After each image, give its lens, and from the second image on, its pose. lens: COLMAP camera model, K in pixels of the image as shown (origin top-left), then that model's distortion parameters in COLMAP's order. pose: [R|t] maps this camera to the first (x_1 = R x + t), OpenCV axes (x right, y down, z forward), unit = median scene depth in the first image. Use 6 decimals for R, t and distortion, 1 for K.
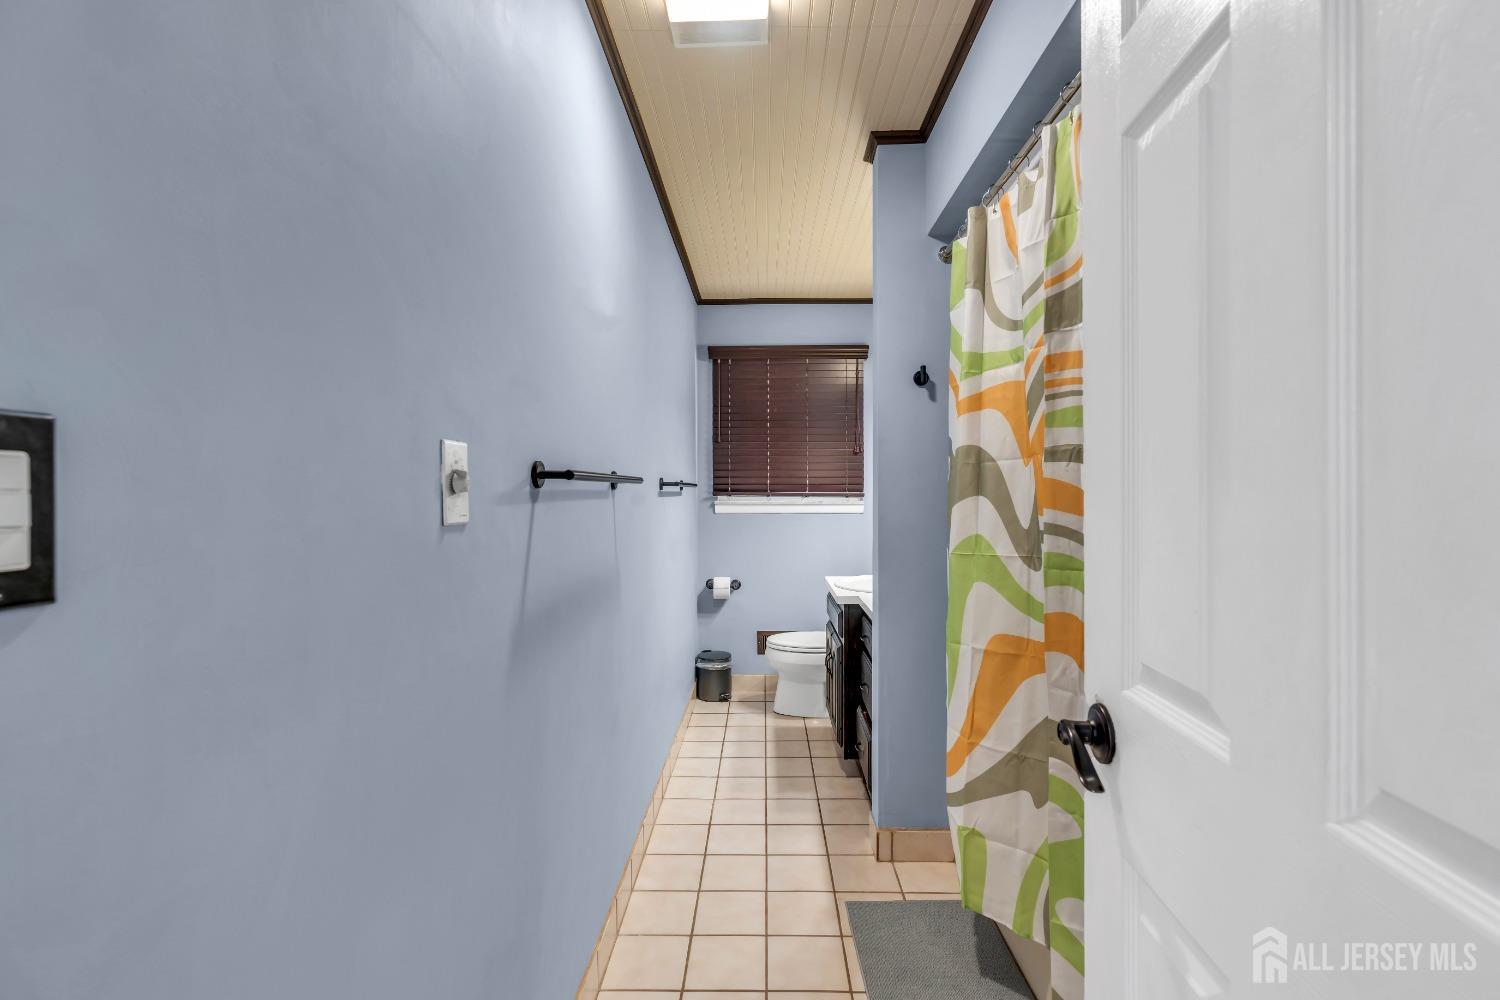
lens RADIAL K [[671.0, 0, 750.8], [0, 671.0, 492.6], [0, 0, 1]] dist [-0.010260, 0.000926]
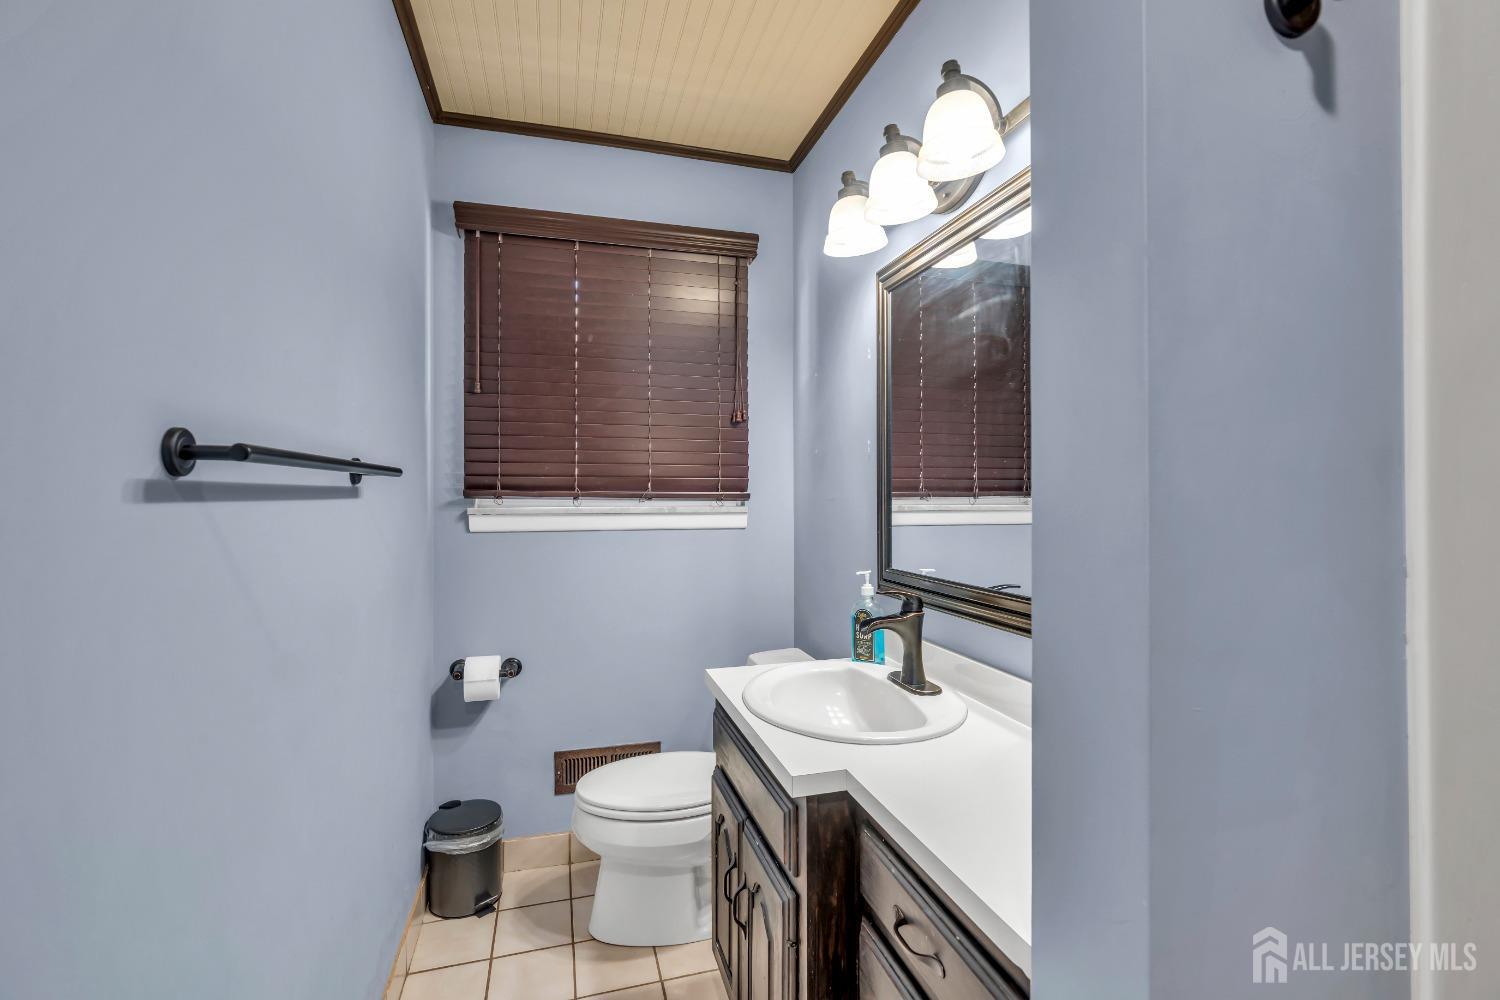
lens RADIAL K [[671.0, 0, 750.8], [0, 671.0, 492.6], [0, 0, 1]] dist [-0.010260, 0.000926]
pose [[0.957303, 0.001470, 0.289082, 0.004889], [-0.008289, 0.999716, 0.022365, -0.012569], [-0.288967, -0.023806, 0.957043, 0.449907]]
